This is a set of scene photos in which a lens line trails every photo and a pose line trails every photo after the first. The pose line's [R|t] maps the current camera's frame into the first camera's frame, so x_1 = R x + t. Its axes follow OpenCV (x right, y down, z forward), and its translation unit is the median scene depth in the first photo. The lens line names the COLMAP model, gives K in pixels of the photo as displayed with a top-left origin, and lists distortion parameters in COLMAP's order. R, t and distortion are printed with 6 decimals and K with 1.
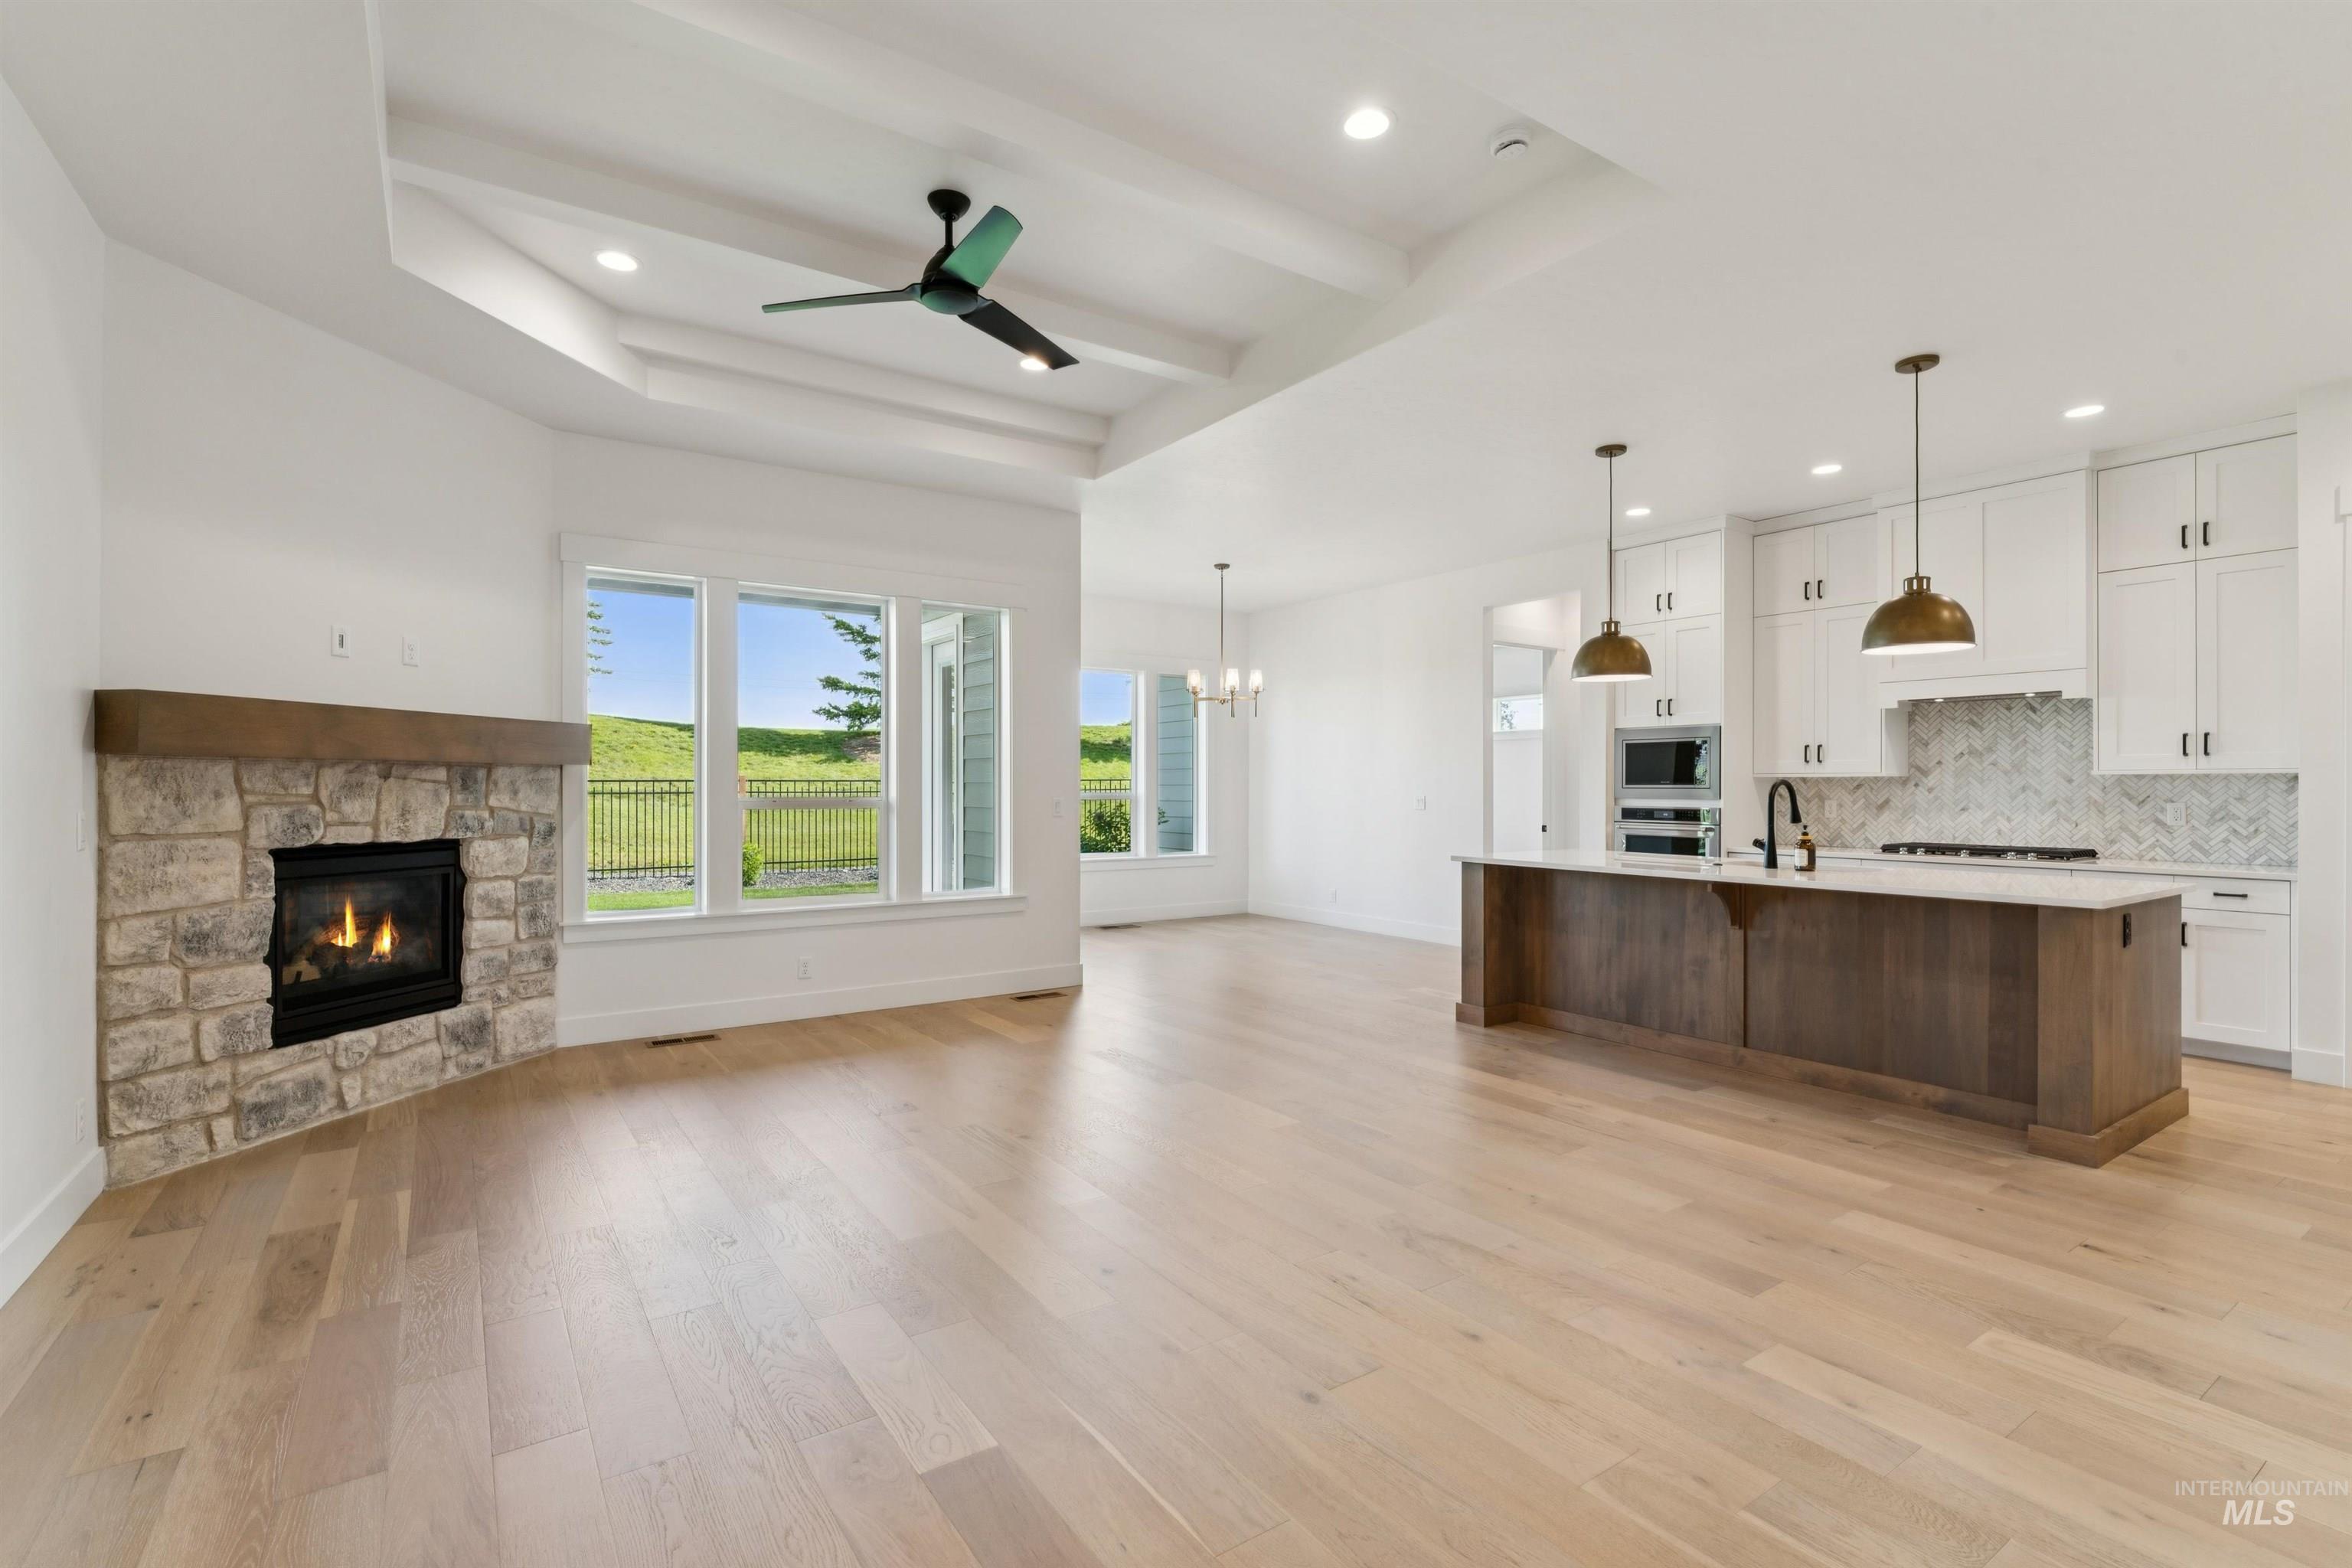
lens RADIAL K [[1069.5, 0, 1176.0], [0, 1069.5, 784.0], [0, 0, 1]] dist [-0.004405, -0.000255]
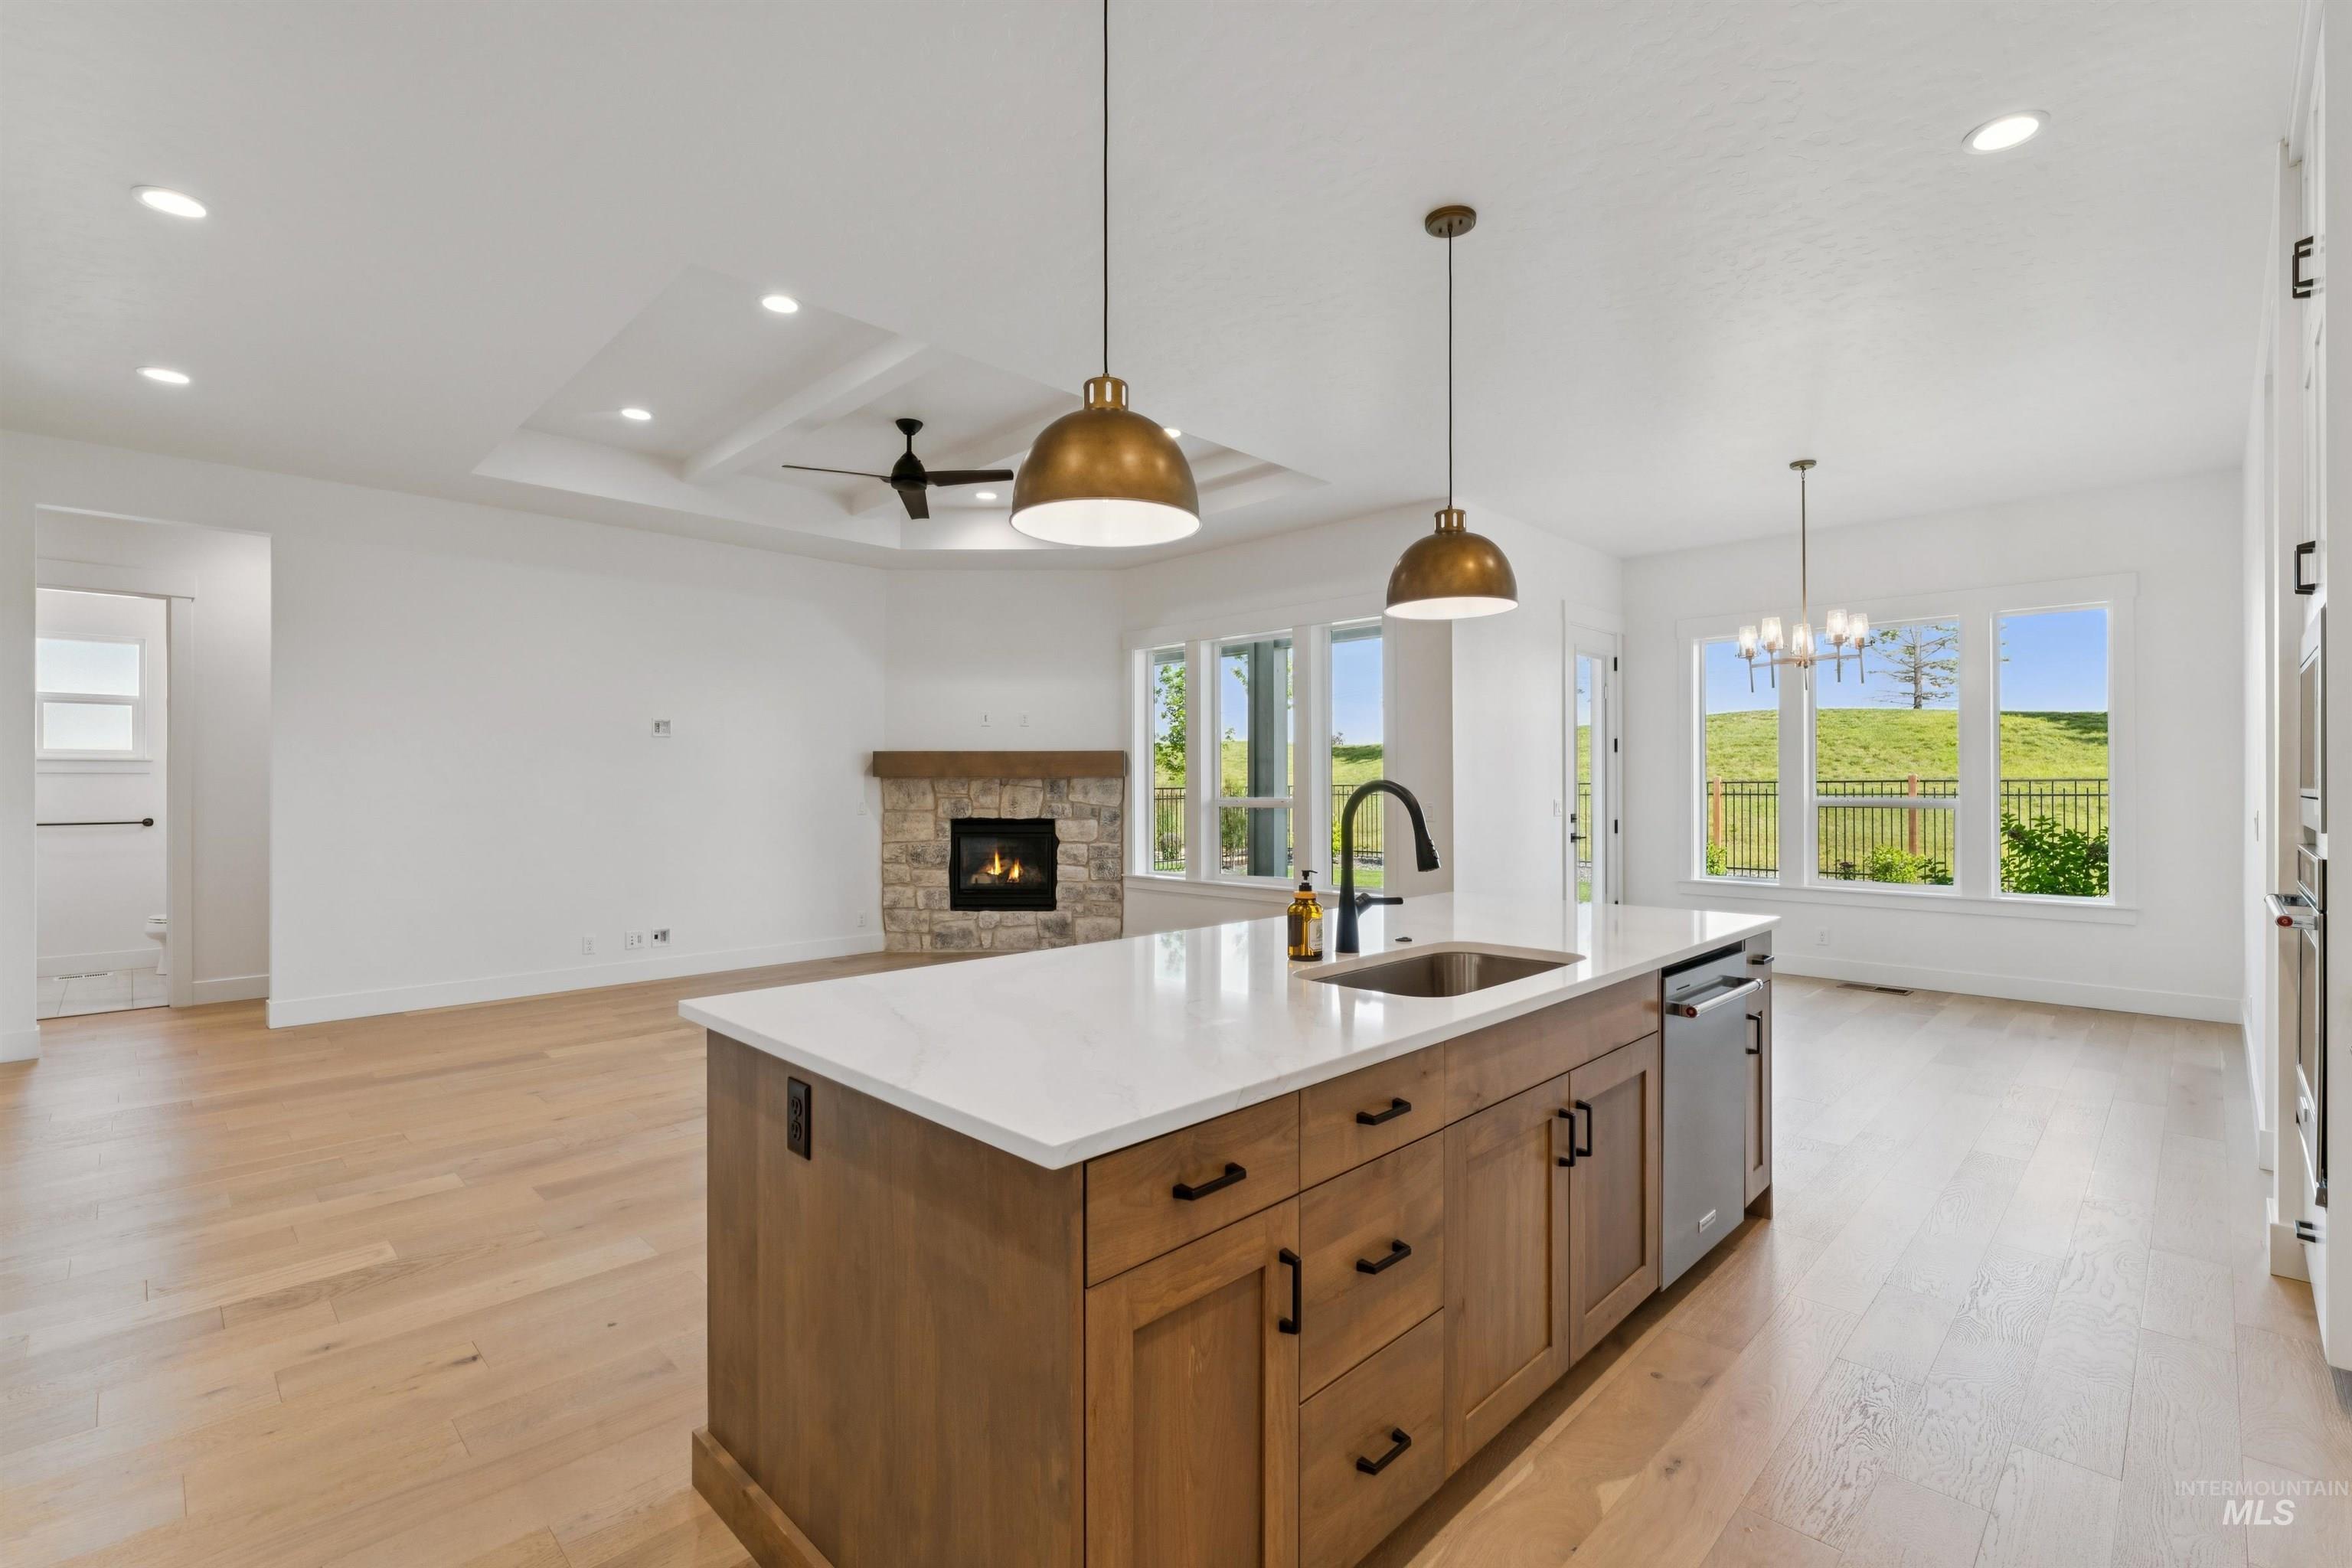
lens RADIAL K [[1034.9, 0, 1176.0], [0, 1034.9, 784.0], [0, 0, 1]] dist [-0.002909, -0.000176]
pose [[0.194640, -0.003467, -0.980869, 1.126733], [0.003658, 0.999989, -0.002809, -0.001762], [0.980868, -0.003041, 0.194650, 0.891363]]
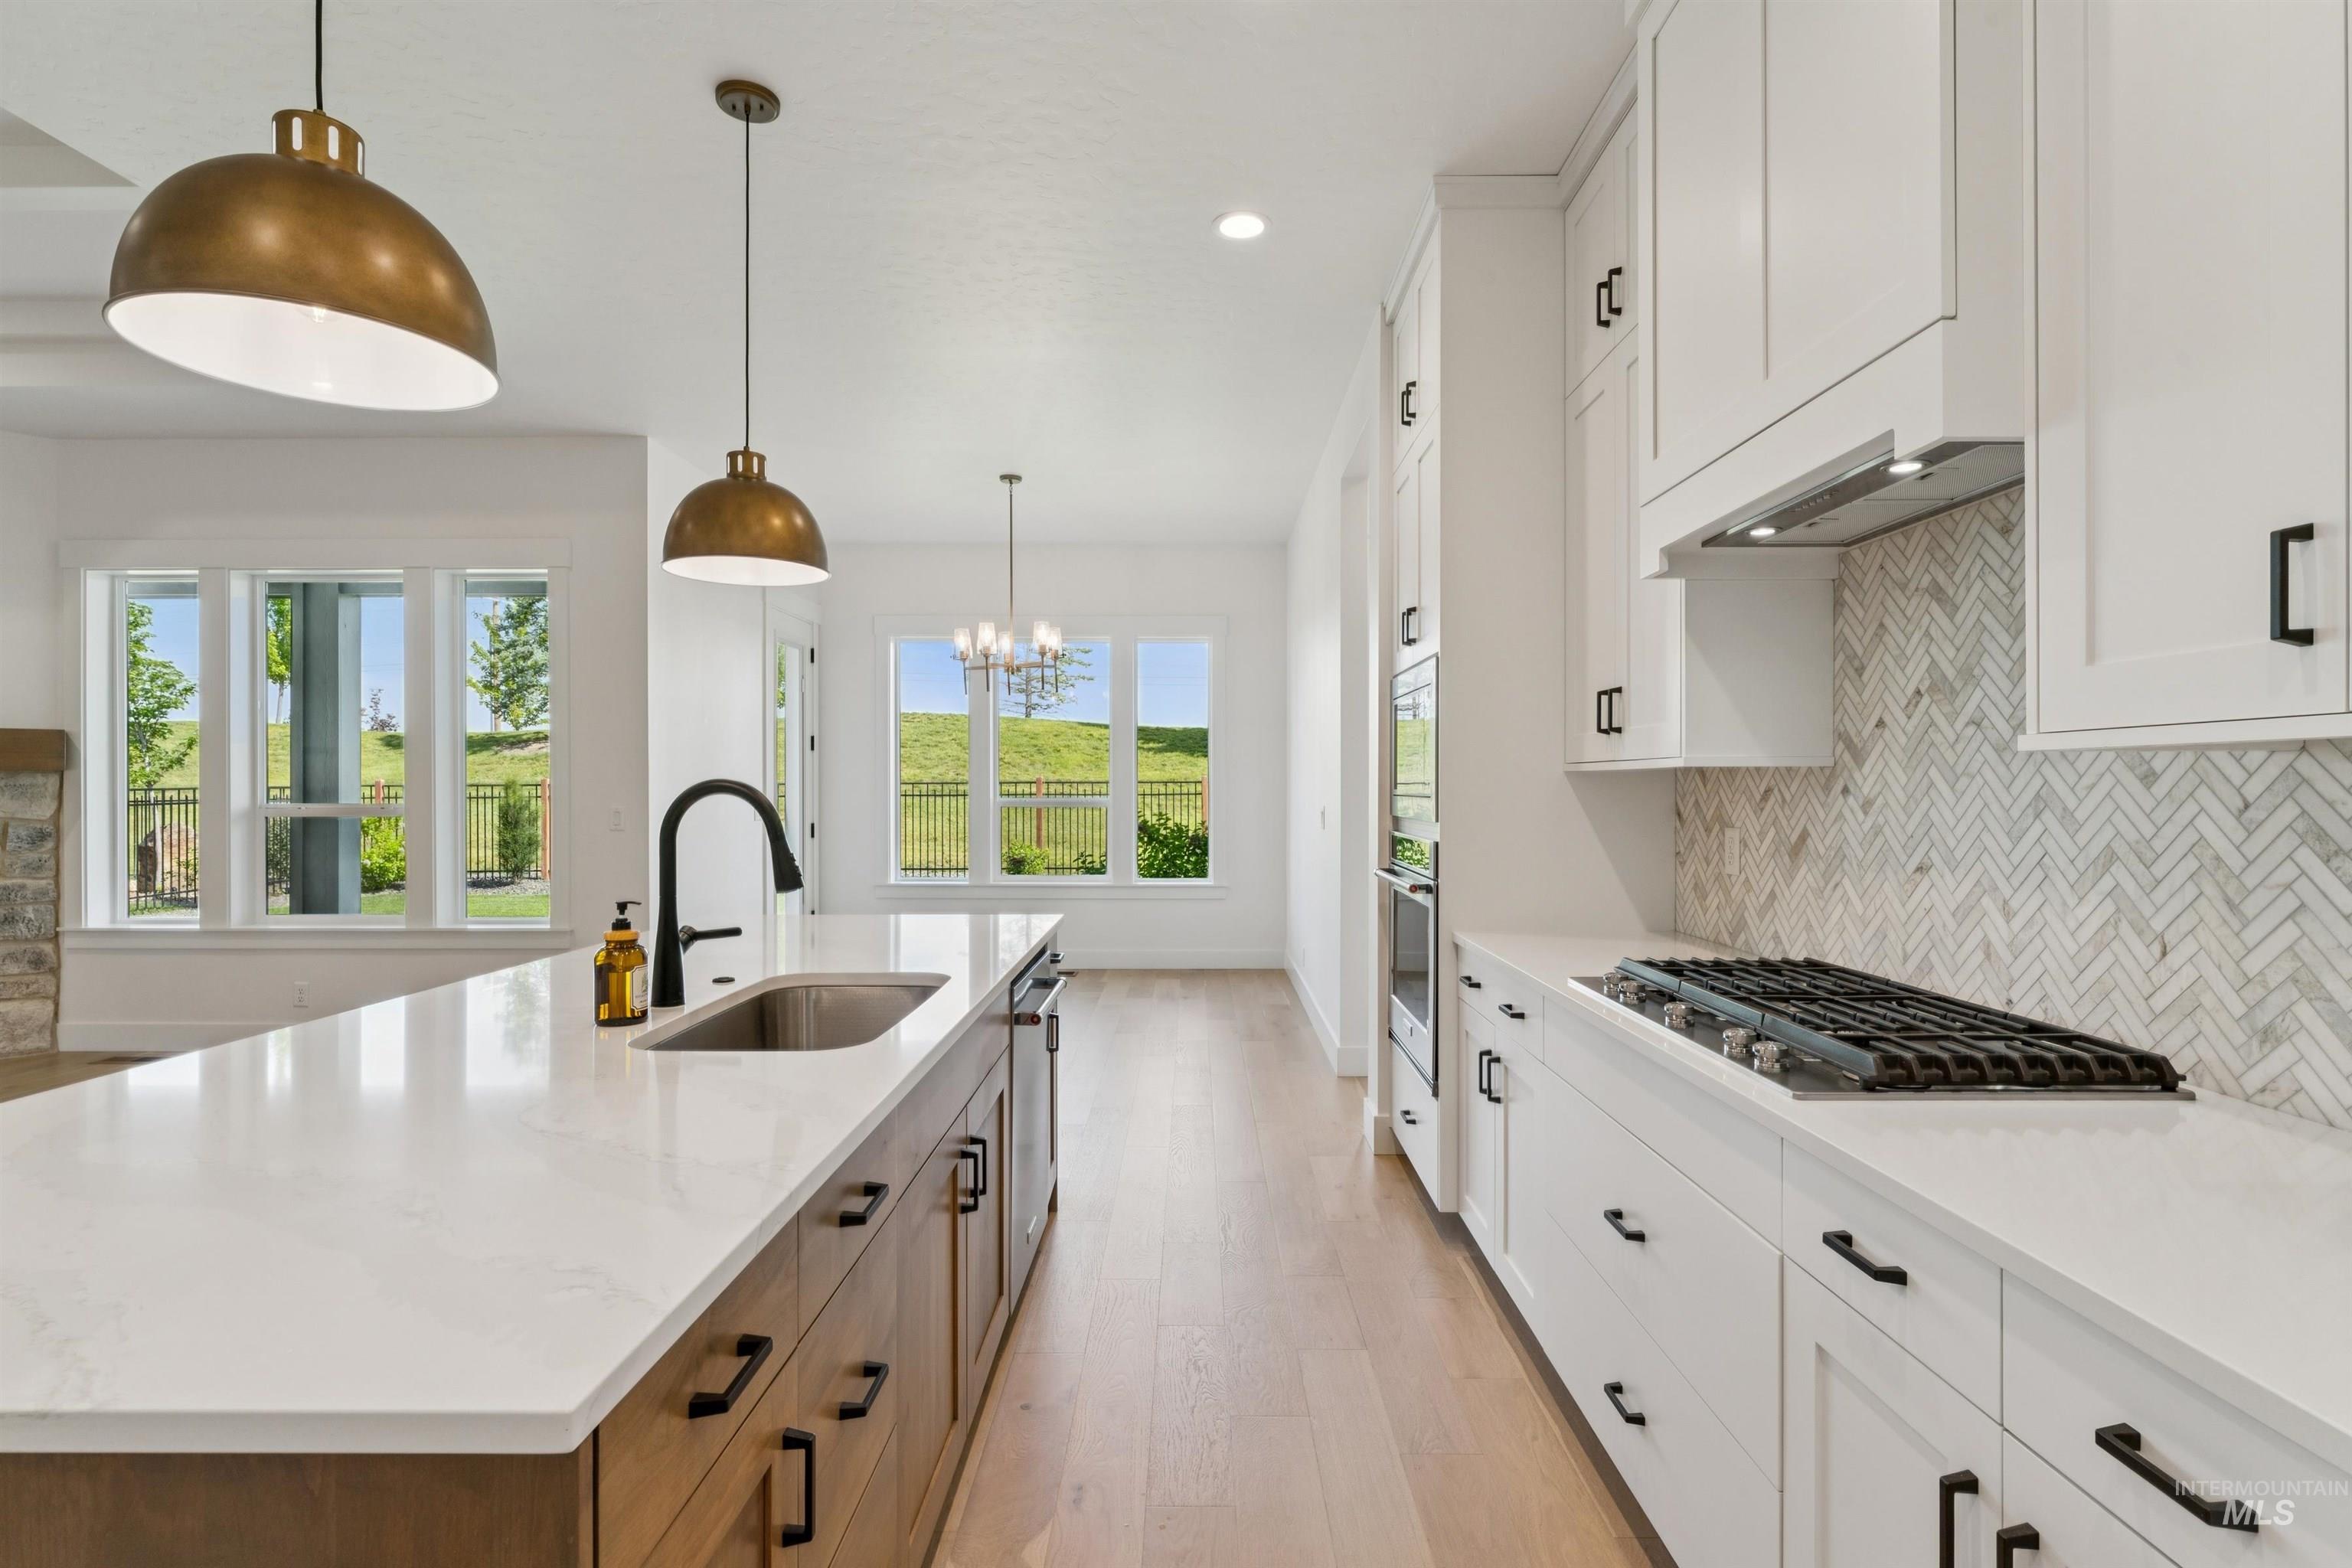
lens RADIAL K [[1130.2, 0, 1176.0], [0, 1130.2, 784.0], [0, 0, 1]] dist [0.000800, -0.000131]
pose [[0.823775, -0.002622, -0.566911, 1.032740], [0.002537, 0.999996, -0.000940, -0.002046], [0.566912, -0.000664, 0.823778, 0.827571]]
